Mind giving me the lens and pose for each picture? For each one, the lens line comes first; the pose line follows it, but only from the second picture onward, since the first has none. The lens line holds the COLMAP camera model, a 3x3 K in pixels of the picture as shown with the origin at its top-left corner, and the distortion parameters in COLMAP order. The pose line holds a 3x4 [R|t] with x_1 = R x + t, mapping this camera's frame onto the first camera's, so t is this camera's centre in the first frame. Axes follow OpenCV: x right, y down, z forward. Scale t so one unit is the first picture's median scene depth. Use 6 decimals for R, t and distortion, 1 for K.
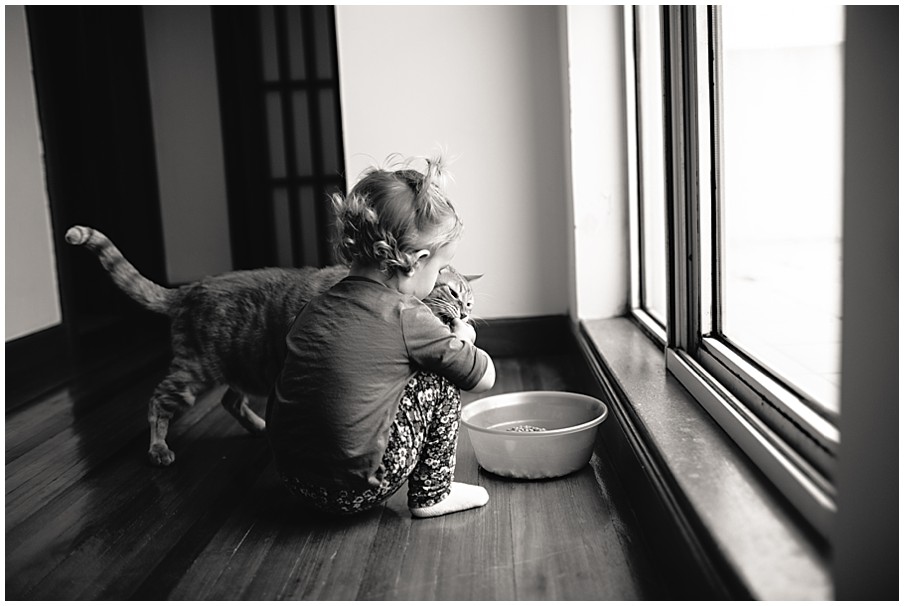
lens RADIAL K [[892.7, 0, 449.5], [0, 892.7, 298.5], [0, 0, 1]] dist [-0.010915, 0.000000]
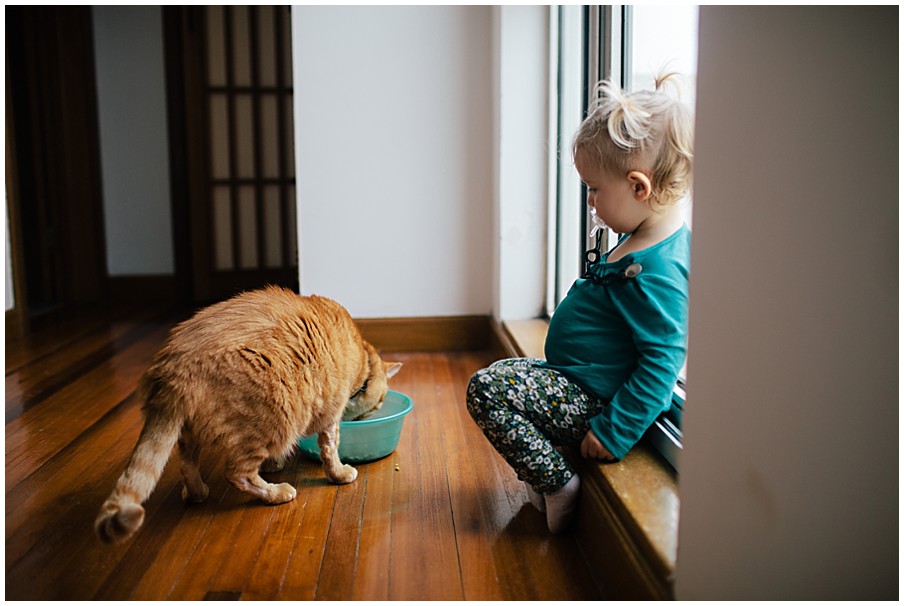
lens RADIAL K [[892.7, 0, 459.3], [0, 892.7, 298.5], [0, 0, 1]] dist [-0.010915, 0.000000]
pose [[0.993726, 0.033197, 0.106799, -0.028543], [-0.033262, 0.999446, -0.001178, -0.000059], [-0.106779, -0.002382, 0.994280, -0.115225]]
